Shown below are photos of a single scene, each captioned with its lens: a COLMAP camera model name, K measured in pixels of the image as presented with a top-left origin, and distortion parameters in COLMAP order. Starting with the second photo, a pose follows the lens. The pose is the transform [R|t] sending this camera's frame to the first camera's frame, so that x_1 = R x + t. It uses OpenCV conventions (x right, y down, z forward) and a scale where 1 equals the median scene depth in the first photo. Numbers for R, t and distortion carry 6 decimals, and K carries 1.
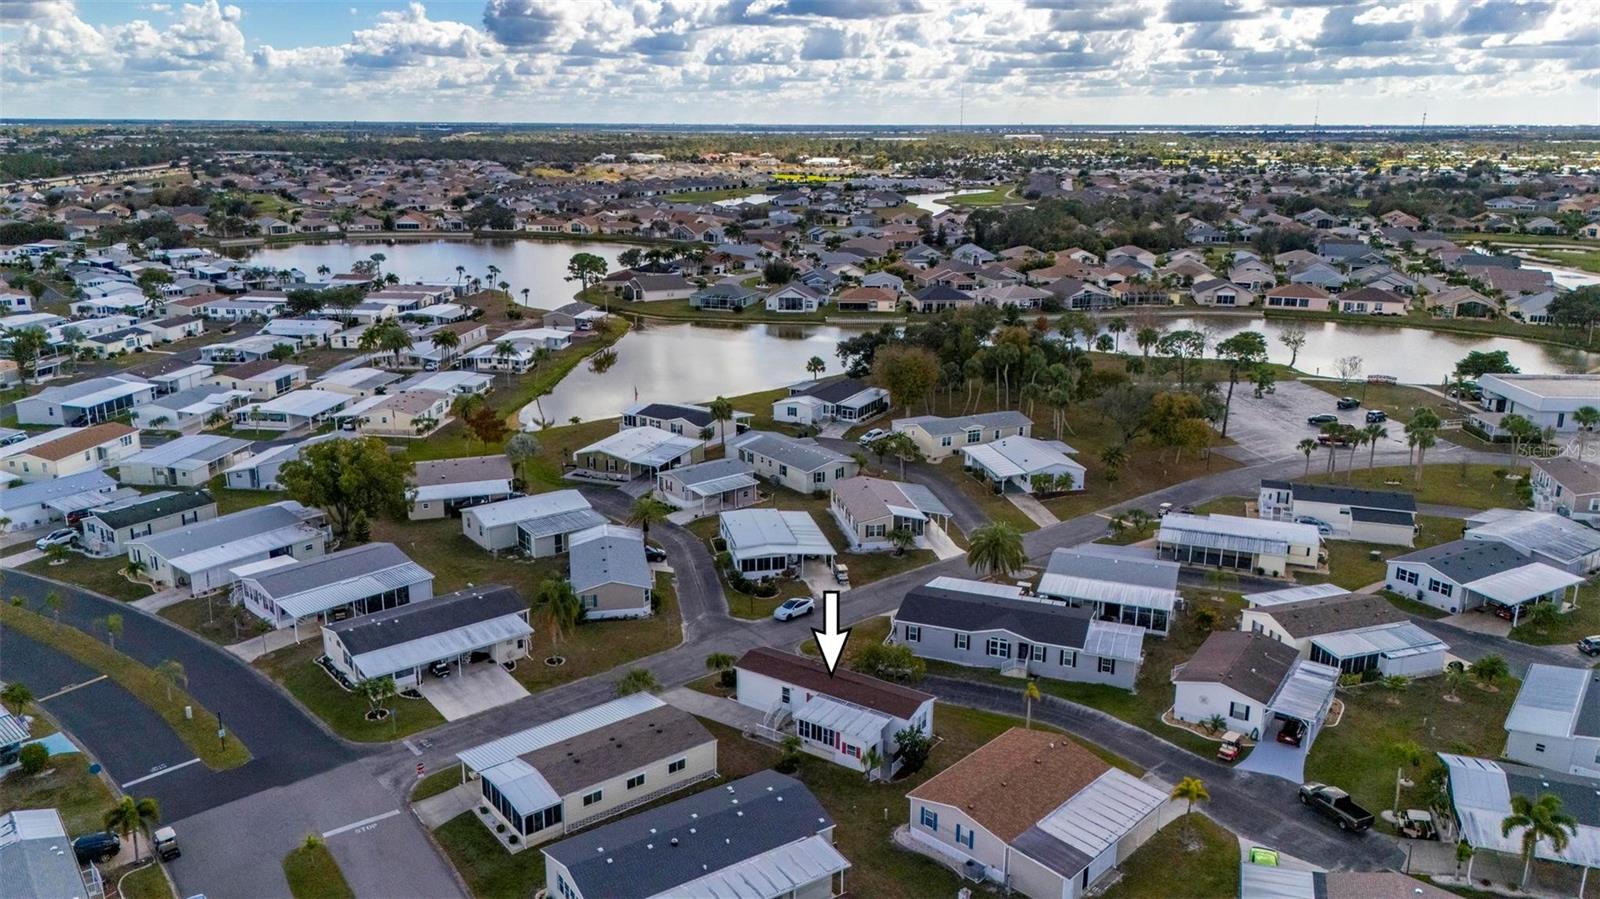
lens RADIAL K [[1172.8, 0, 796.6], [0, 1172.8, 438.1], [0, 0, 1]] dist [0.080417, -0.088452]
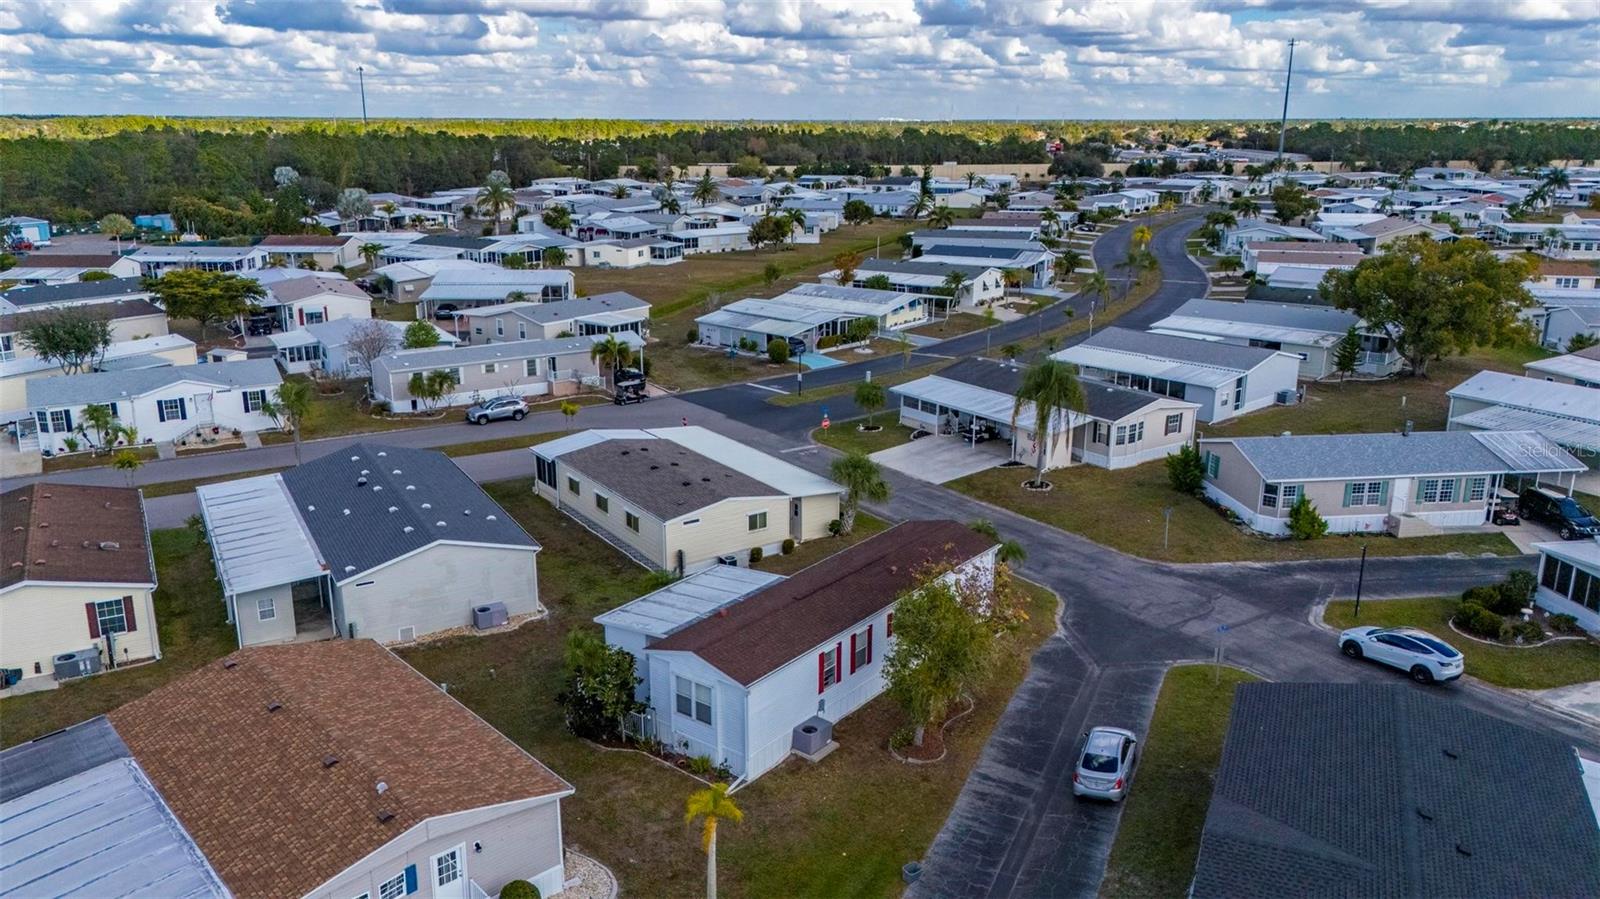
lens RADIAL K [[1182.0, 0, 793.0], [0, 1182.0, 441.8], [0, 0, 1]] dist [0.084337, -0.095479]
pose [[-0.076061, 0.256969, -0.963422, 0.340592], [-0.257436, 0.928401, 0.267953, 0.024113], [0.963297, 0.268400, -0.004462, 0.709911]]
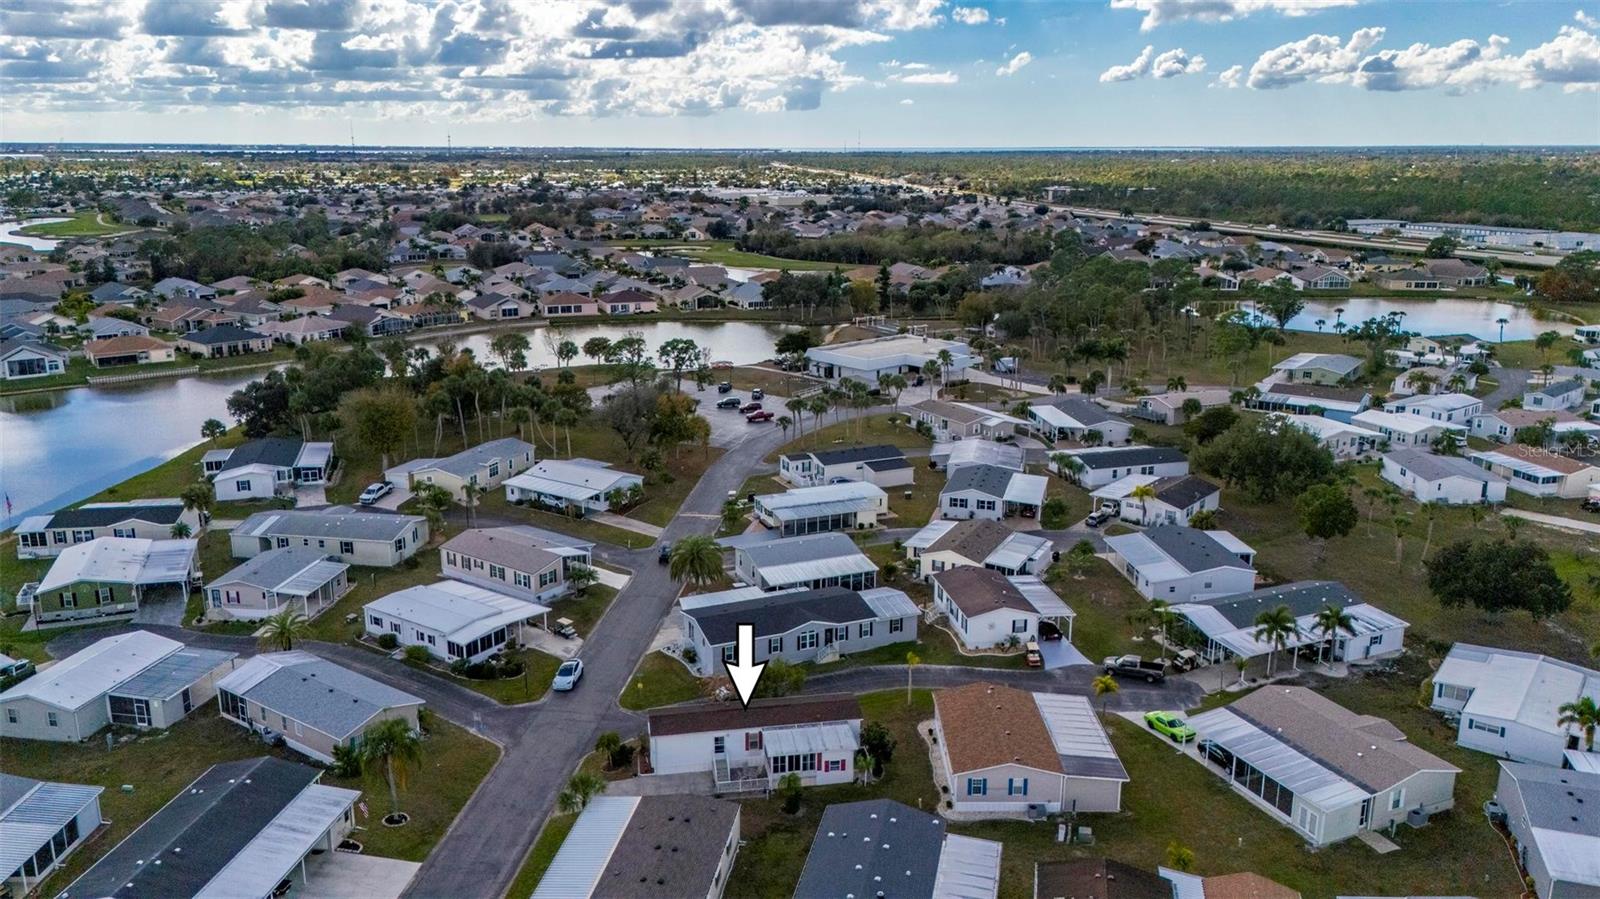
lens RADIAL K [[1172.8, 0, 796.6], [0, 1172.8, 438.1], [0, 0, 1]] dist [0.080417, -0.088452]
pose [[0.723379, -0.167987, 0.669704, -0.406983], [0.178653, 0.982458, 0.053466, -0.045484], [-0.666938, 0.080968, 0.740701, 0.176021]]
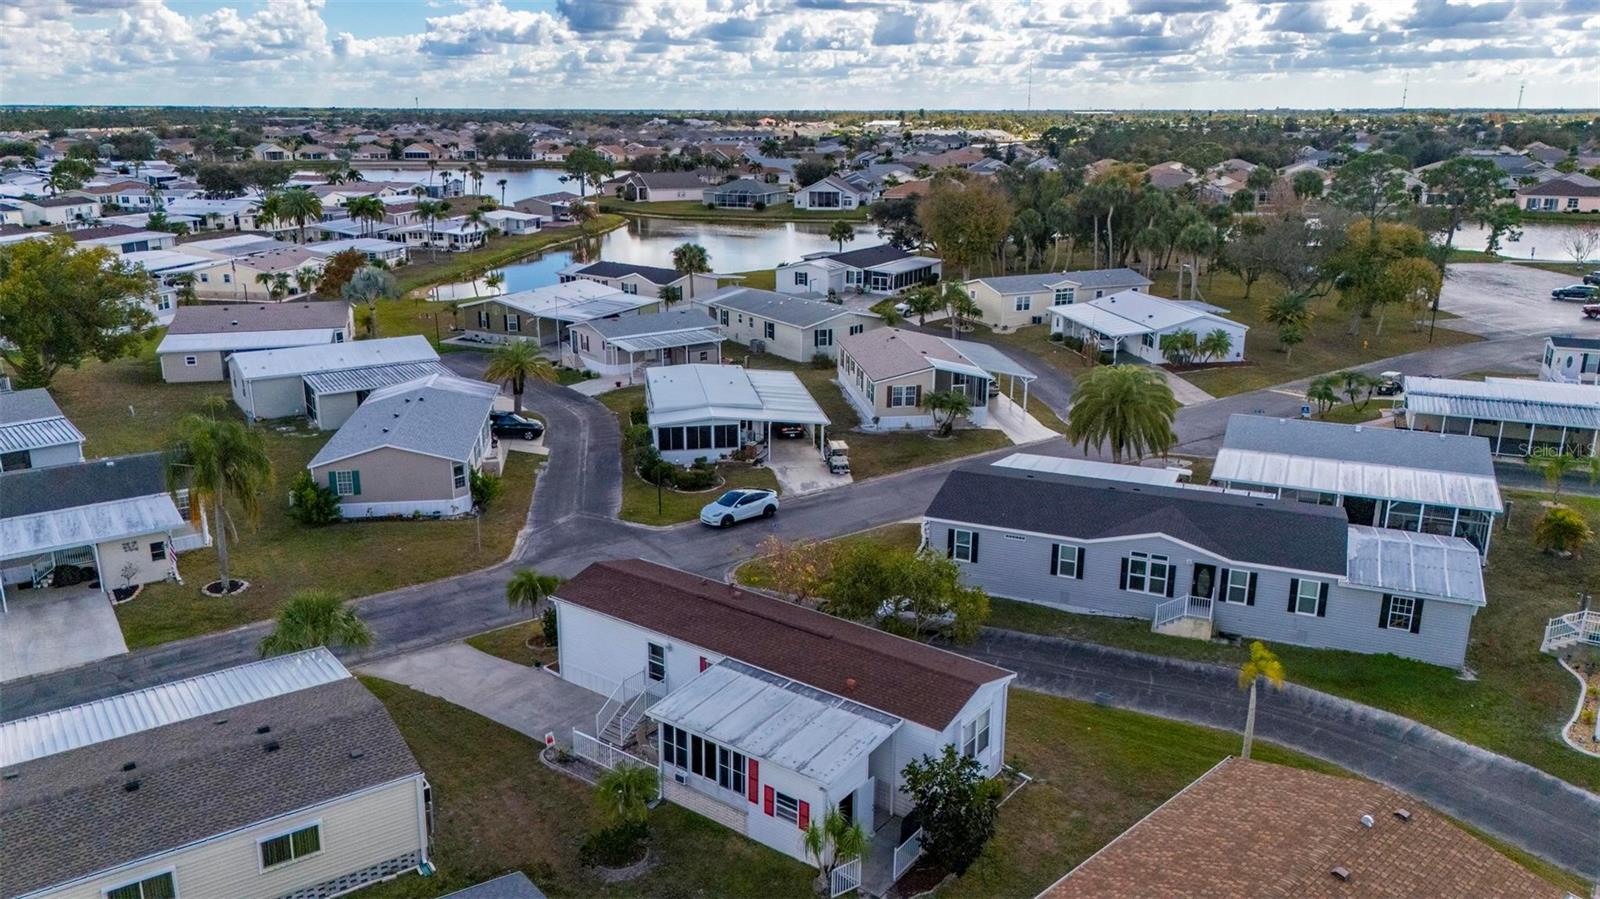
lens RADIAL K [[1170.0, 0, 798.7], [0, 1170.0, 454.7], [0, 0, 1]] dist [0.061241, -0.056195]
pose [[0.998685, 0.013215, -0.049542, 0.045564], [-0.012007, 0.999625, 0.024606, 0.097496], [0.049848, -0.023979, 0.998469, 0.428256]]
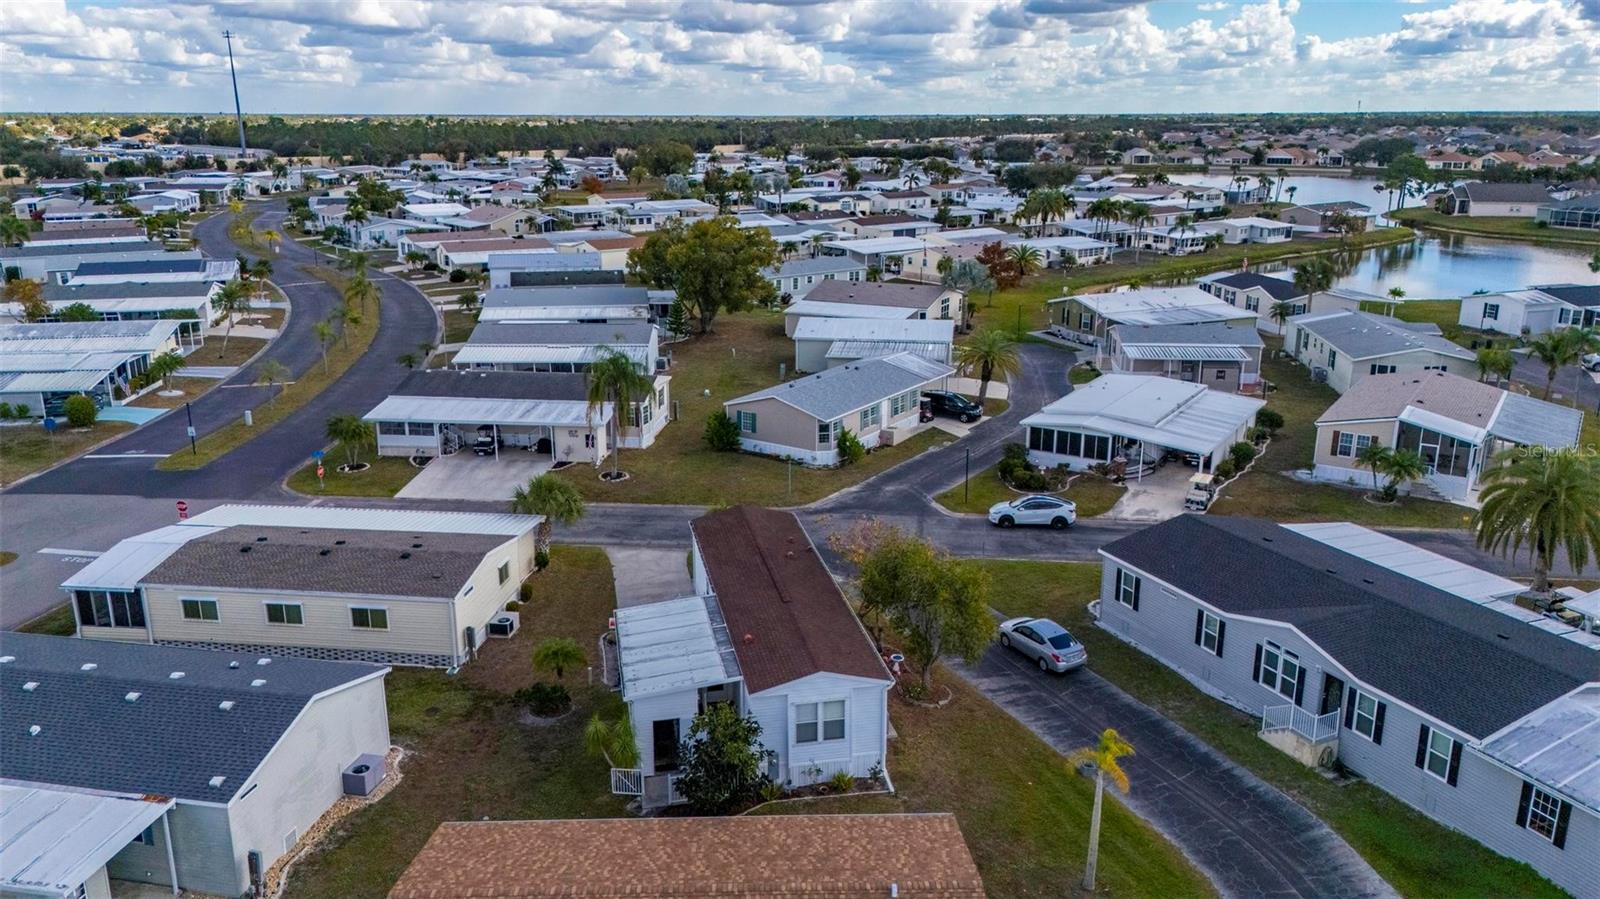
lens RADIAL K [[1170.0, 0, 798.7], [0, 1170.0, 454.7], [0, 0, 1]] dist [0.061241, -0.056195]
pose [[0.706856, 0.192989, -0.680522, 0.249806], [-0.179531, 0.979507, 0.091300, 0.081767], [0.684196, 0.057639, 0.727017, 0.489377]]
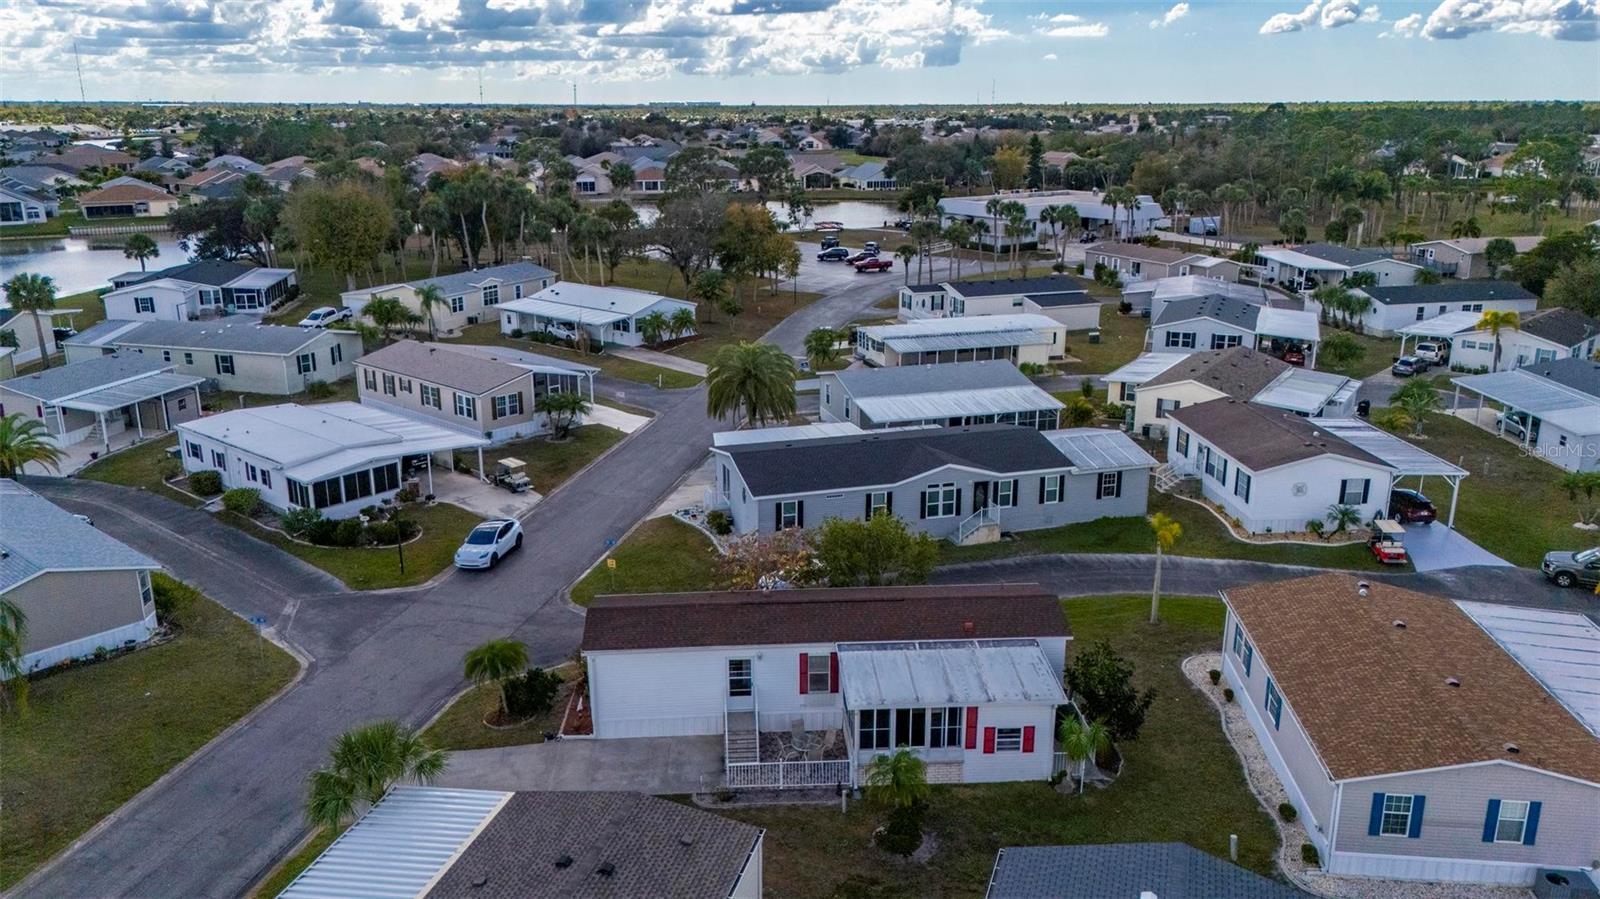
lens RADIAL K [[1191.0, 0, 798.7], [0, 1191.0, 427.6], [0, 0, 1]] dist [0.065783, -0.069350]
pose [[0.790678, -0.162497, 0.590273, -0.165498], [0.159926, 0.985478, 0.057070, 0.081732], [-0.590975, 0.049276, 0.805183, 0.473914]]
